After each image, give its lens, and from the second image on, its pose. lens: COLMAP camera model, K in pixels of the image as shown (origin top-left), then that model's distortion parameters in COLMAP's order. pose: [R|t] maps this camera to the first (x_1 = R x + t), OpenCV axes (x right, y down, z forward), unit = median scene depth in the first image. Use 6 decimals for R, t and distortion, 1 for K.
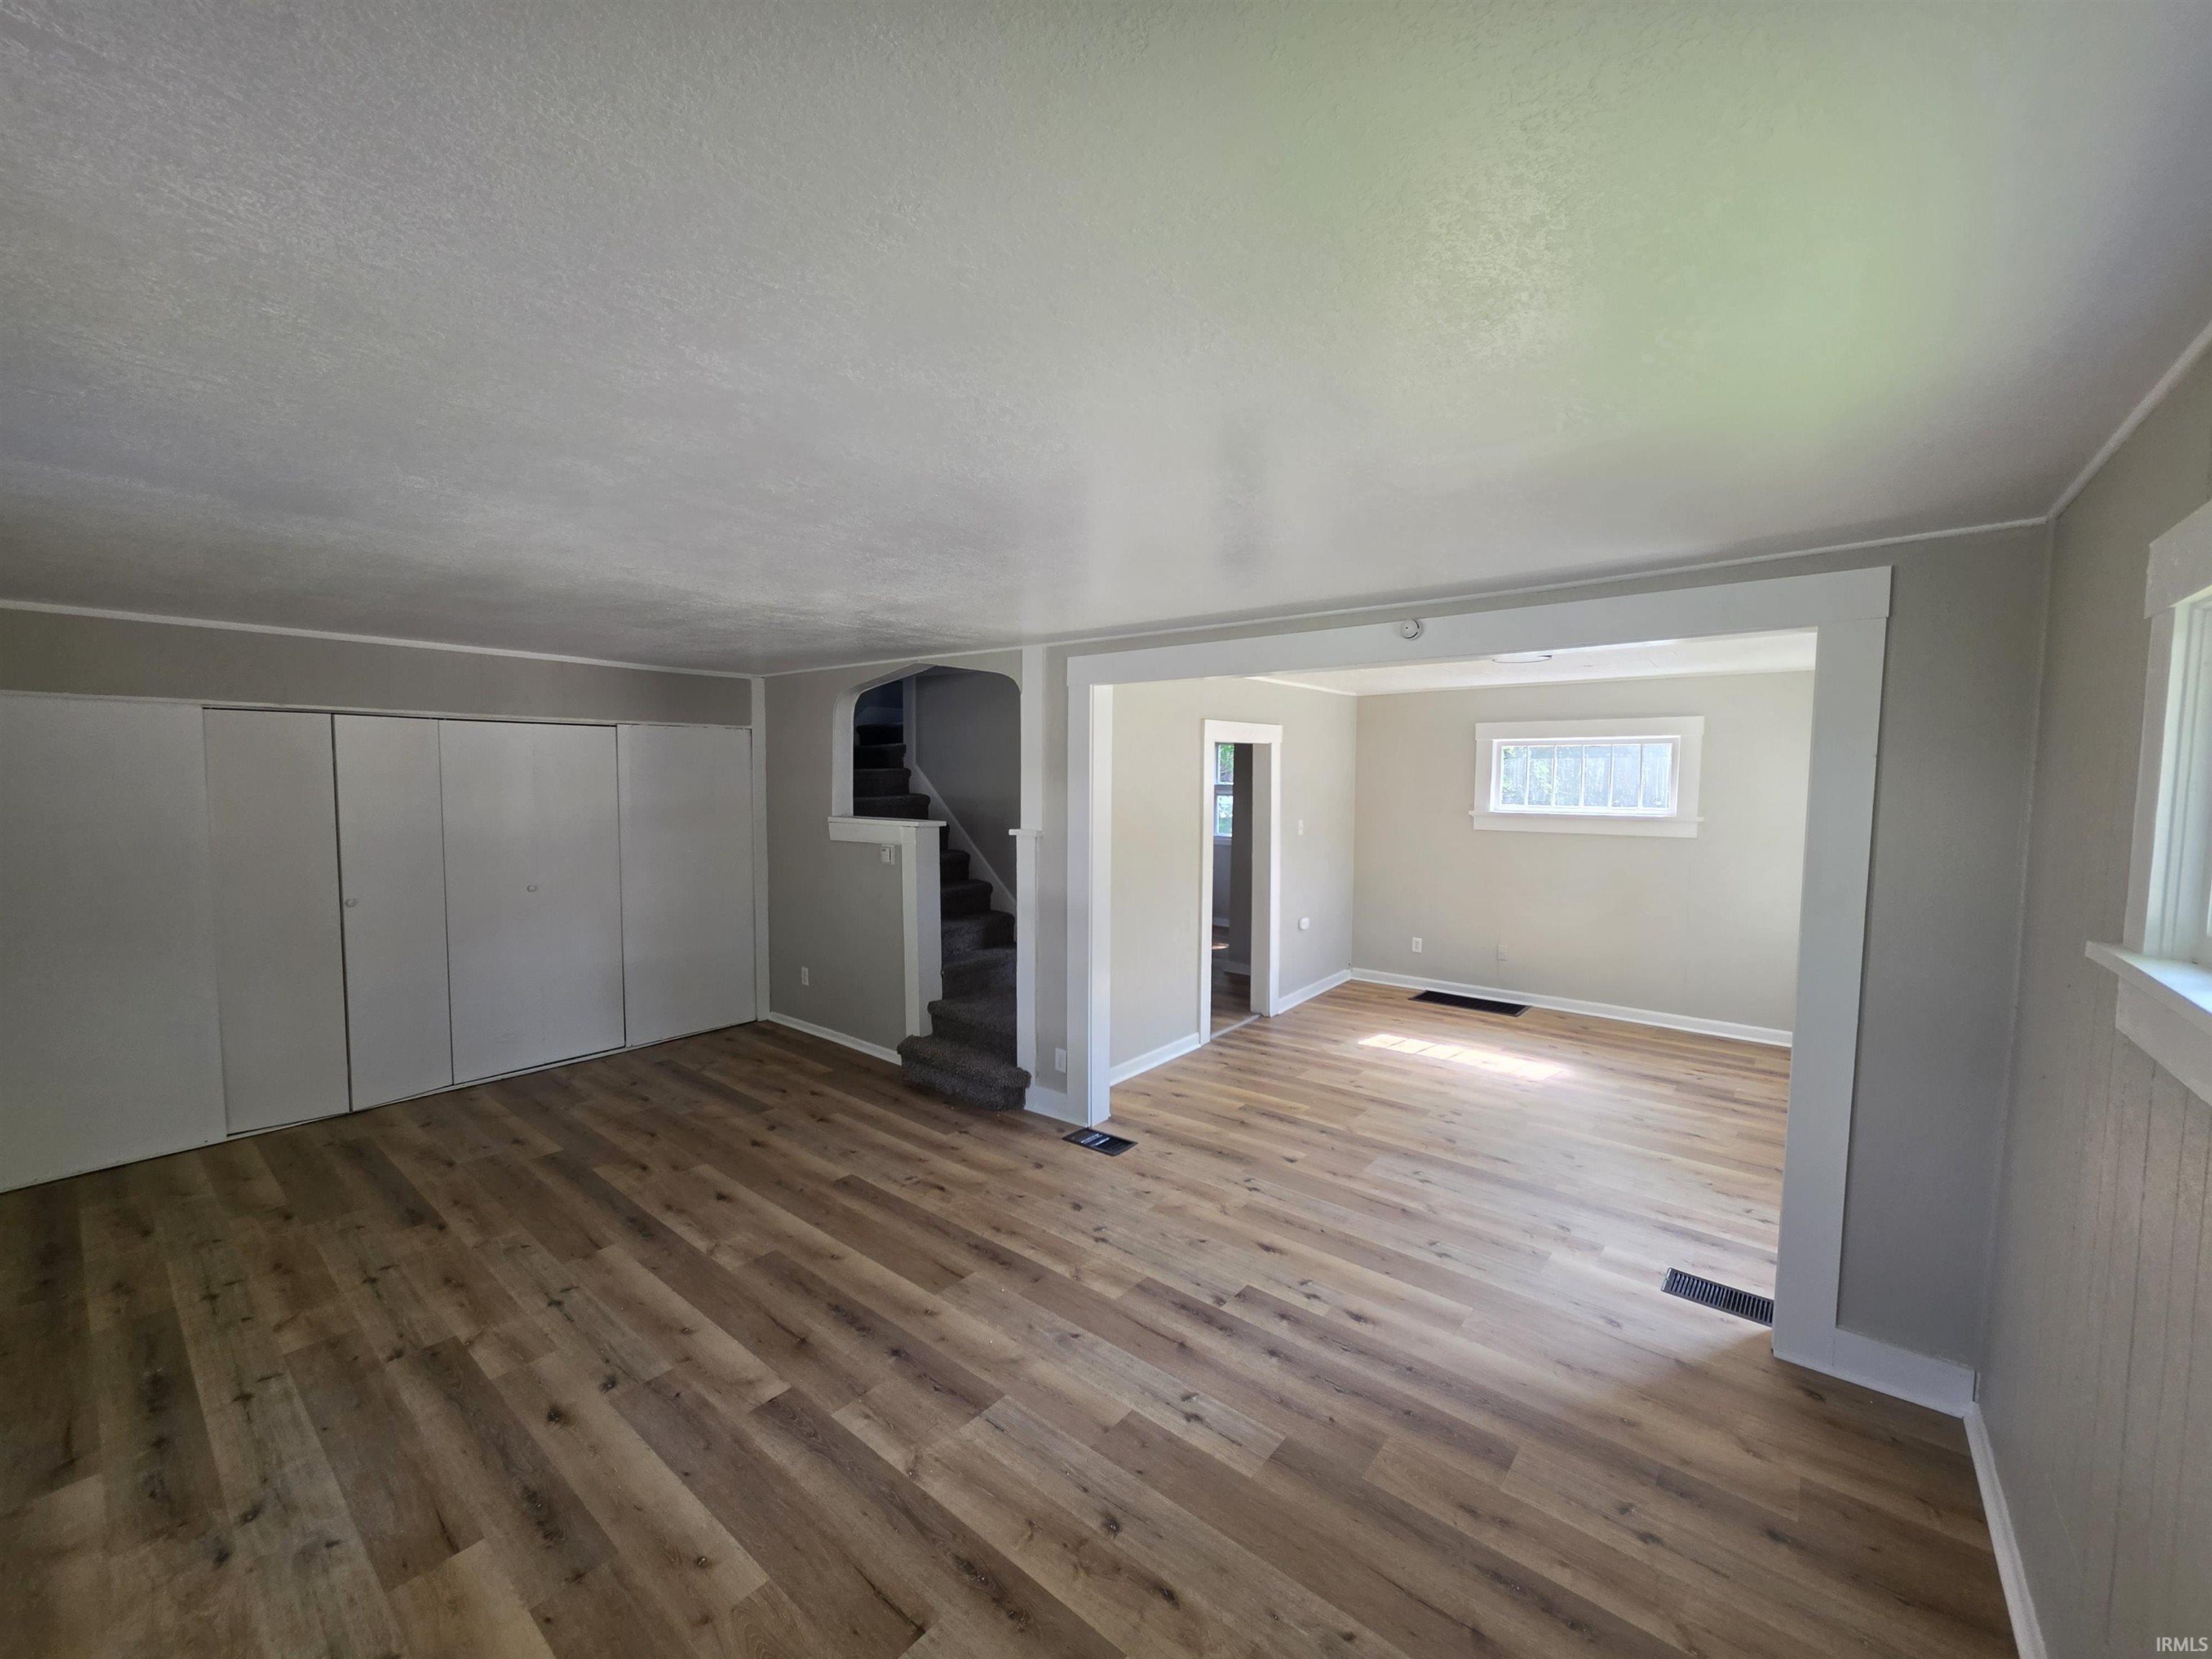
lens RADIAL K [[892.8, 0, 1098.7], [0, 892.8, 822.6], [0, 0, 1]] dist [-0.004849, 0.002045]
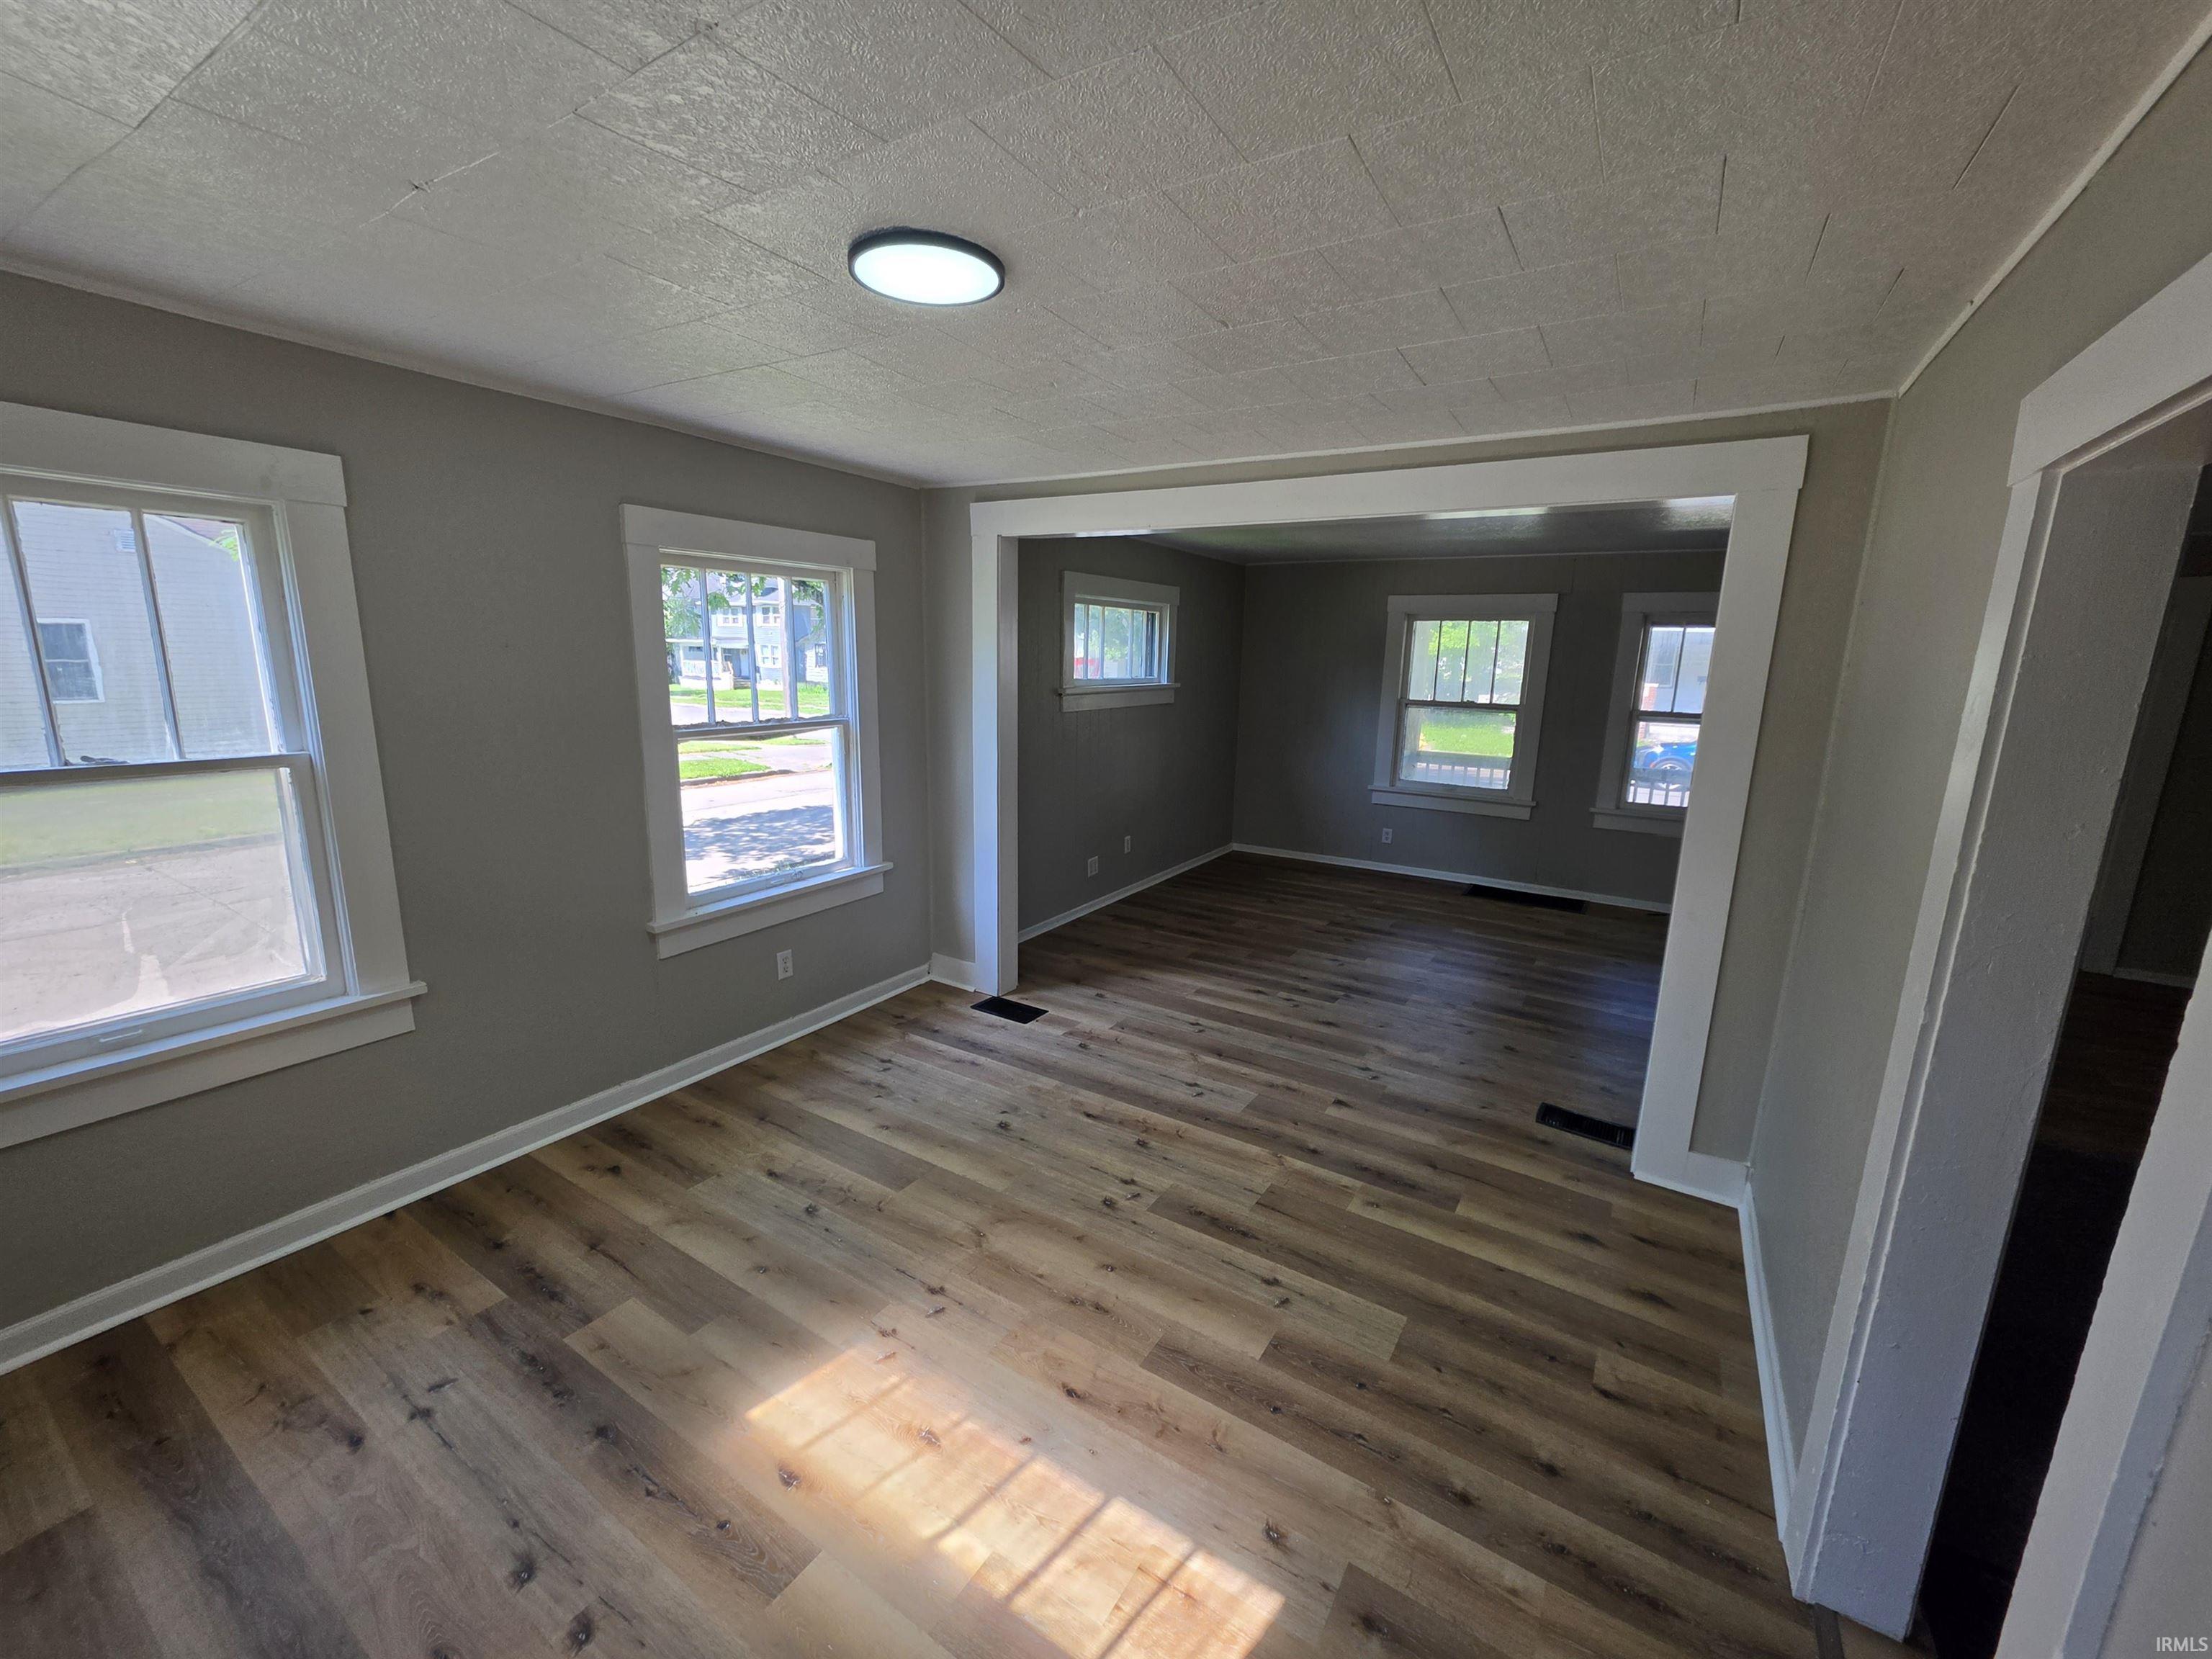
lens RADIAL K [[892.8, 0, 1094.2], [0, 892.8, 835.1], [0, 0, 1]] dist [-0.004849, 0.002045]
pose [[-0.992624, 0.000435, -0.121232, 0.654325], [-0.030573, 0.966775, 0.253792, -0.090081], [0.117315, 0.255627, -0.959631, 2.044276]]
